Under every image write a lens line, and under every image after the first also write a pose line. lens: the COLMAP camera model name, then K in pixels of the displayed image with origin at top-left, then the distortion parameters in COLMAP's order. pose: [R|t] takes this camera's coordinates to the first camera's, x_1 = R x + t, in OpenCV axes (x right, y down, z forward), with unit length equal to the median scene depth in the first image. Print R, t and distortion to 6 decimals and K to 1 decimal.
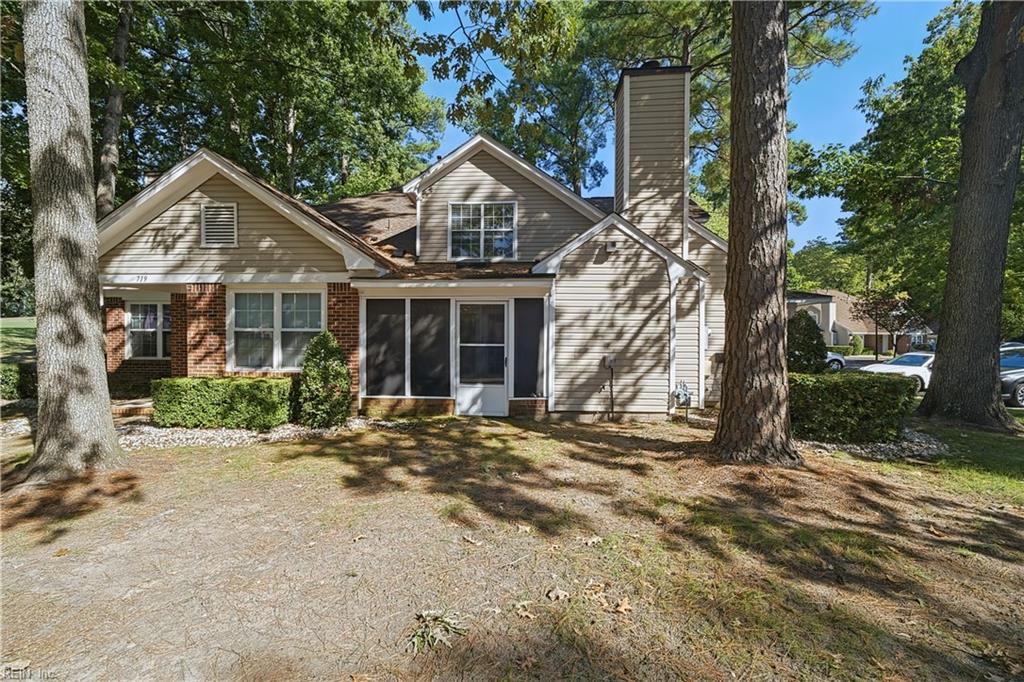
lens RADIAL K [[404.8, 0, 510.4], [0, 404.8, 341.5], [0, 0, 1]] dist [-0.001795, -0.000391]
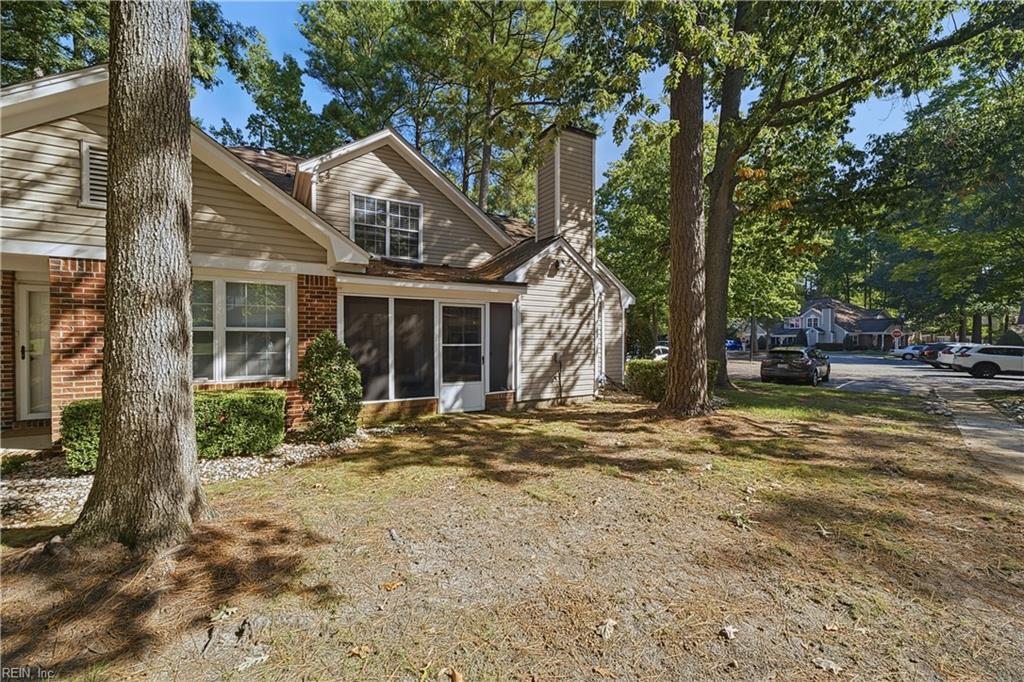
lens RADIAL K [[404.8, 0, 504.0], [0, 404.8, 339.2], [0, 0, 1]] dist [-0.001795, -0.000391]
pose [[0.834866, -0.006293, 0.550417, -0.563801], [0.009090, 0.999956, -0.002353, -0.003067], [-0.550378, 0.006968, 0.834887, 0.057458]]
